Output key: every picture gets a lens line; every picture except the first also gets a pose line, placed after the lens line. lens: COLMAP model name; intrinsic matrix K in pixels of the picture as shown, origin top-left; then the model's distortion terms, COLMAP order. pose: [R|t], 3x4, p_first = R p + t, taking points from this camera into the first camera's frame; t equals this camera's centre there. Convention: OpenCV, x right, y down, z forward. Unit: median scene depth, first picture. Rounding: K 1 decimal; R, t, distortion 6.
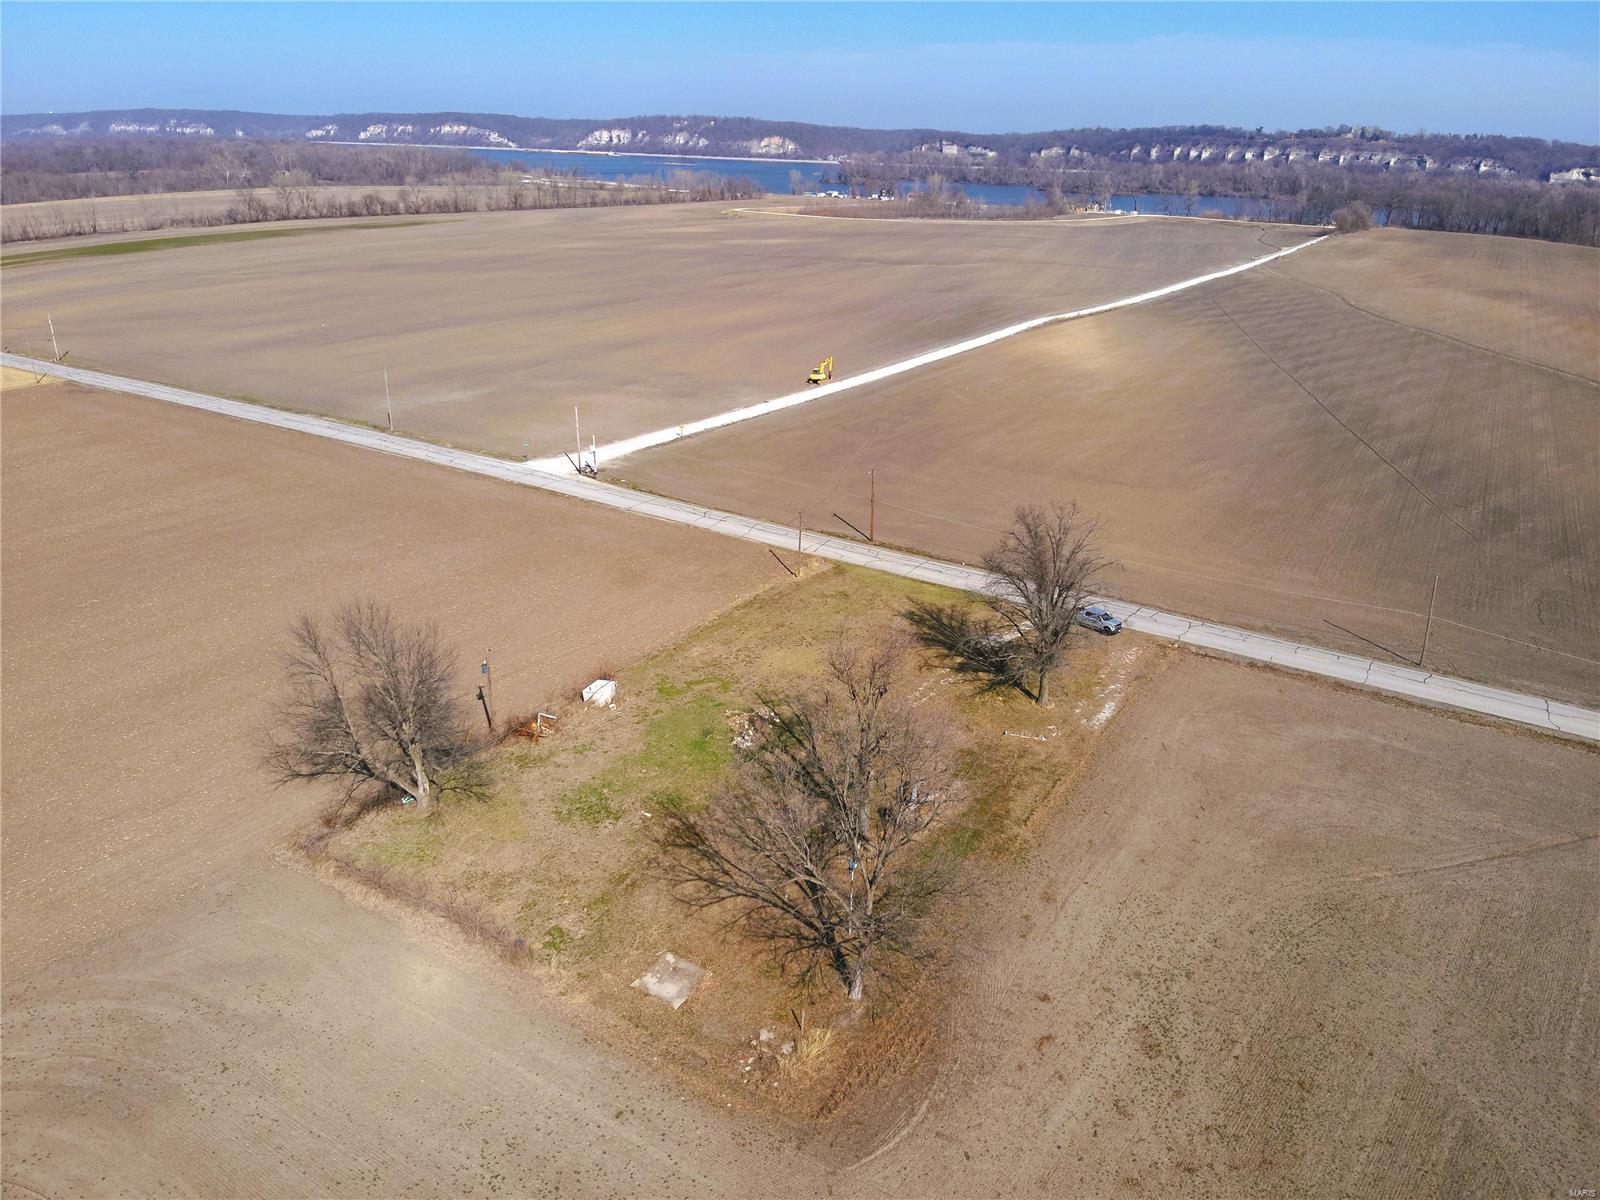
lens RADIAL K [[1149.1, 0, 803.7], [0, 1149.1, 603.2], [0, 0, 1]] dist [0.122753, -0.231133]
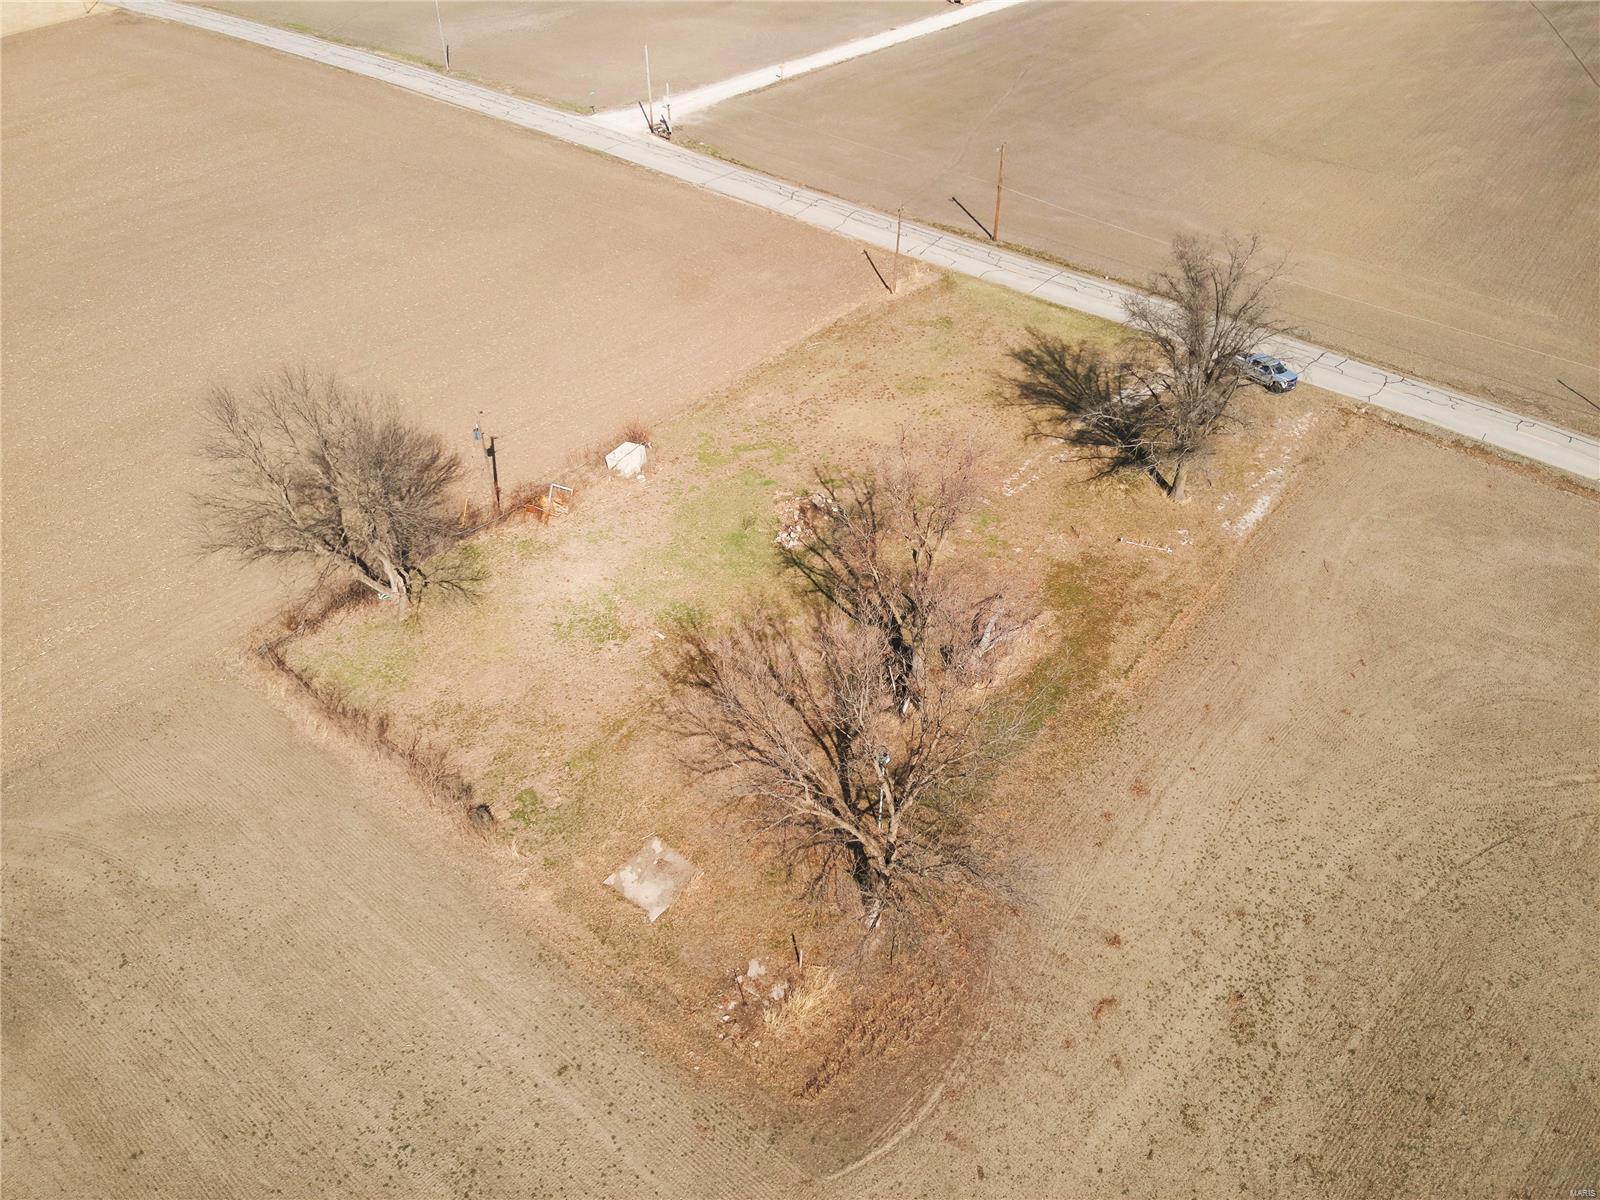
lens RADIAL K [[1149.1, 0, 803.7], [0, 1149.1, 603.2], [0, 0, 1]] dist [0.122753, -0.231133]
pose [[0.991961, 0.067094, -0.107293, 0.055579], [-0.031981, 0.953265, 0.300437, -0.093623], [0.122436, -0.294590, 0.947748, 0.240686]]
